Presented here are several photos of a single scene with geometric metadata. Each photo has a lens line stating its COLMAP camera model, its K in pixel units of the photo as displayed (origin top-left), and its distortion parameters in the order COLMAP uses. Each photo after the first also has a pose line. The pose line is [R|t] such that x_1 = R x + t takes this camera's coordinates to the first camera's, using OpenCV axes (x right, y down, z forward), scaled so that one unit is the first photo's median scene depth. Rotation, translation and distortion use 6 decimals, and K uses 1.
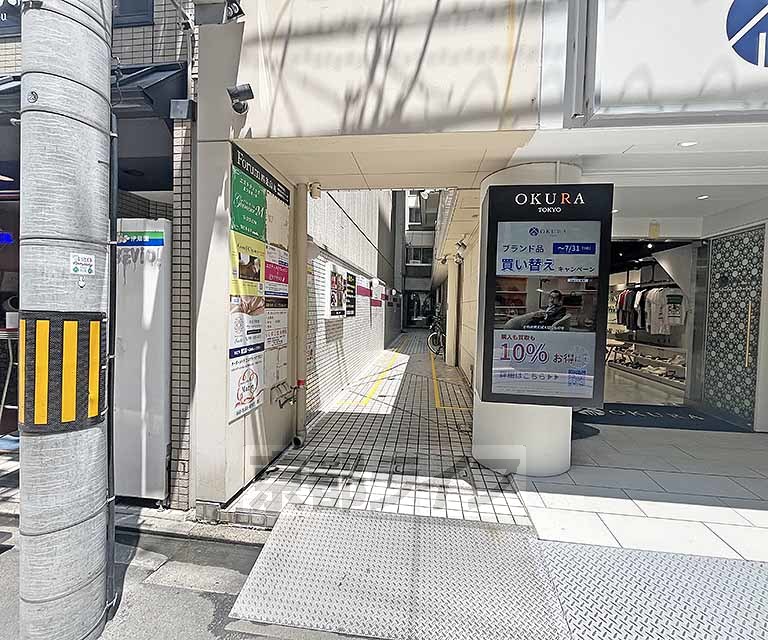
lens RADIAL K [[349.6, 0, 384.2], [0, 349.6, 320.6], [0, 0, 1]] dist [-0.000596, 0.000159]
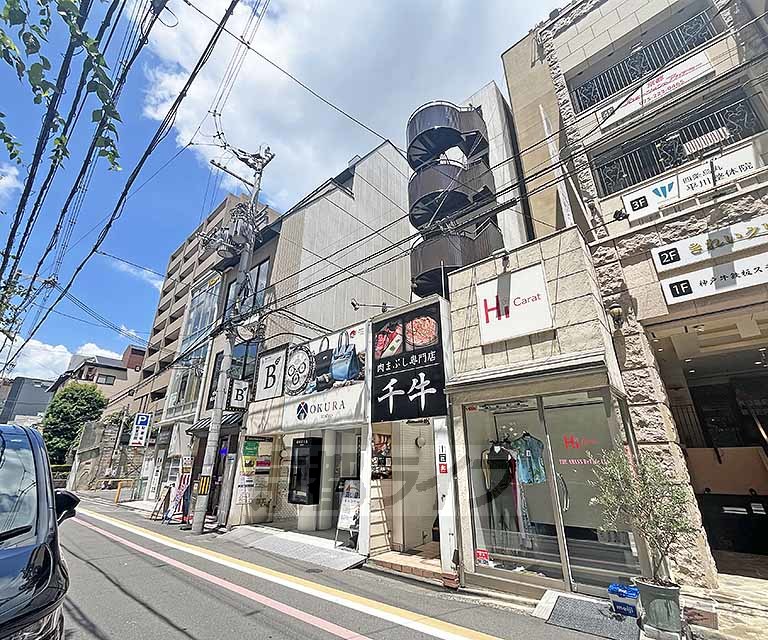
lens RADIAL K [[349.6, 0, 384.3], [0, 349.6, 325.7], [0, 0, 1]] dist [-0.000596, 0.000159]
pose [[0.821324, -0.232648, -0.520866, 3.714835], [-0.000659, 0.912673, -0.408690, 0.048009], [0.570461, 0.336010, 0.749447, -1.849916]]
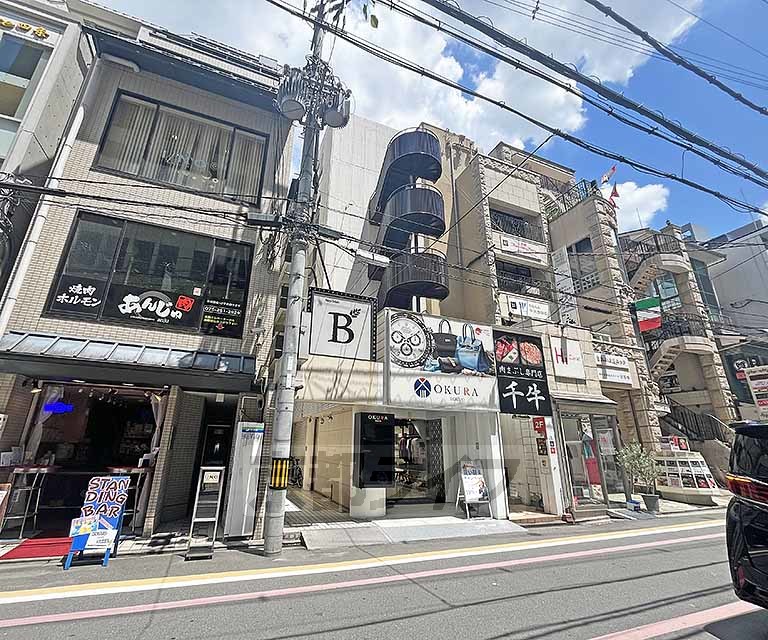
lens RADIAL K [[349.6, 0, 364.1], [0, 349.6, 326.5], [0, 0, 1]] dist [-0.000596, 0.000159]
pose [[0.883963, 0.147217, 0.443775, -1.290473], [0.015654, 0.939286, -0.342778, -0.038402], [-0.467295, 0.309950, 0.827990, -2.026544]]
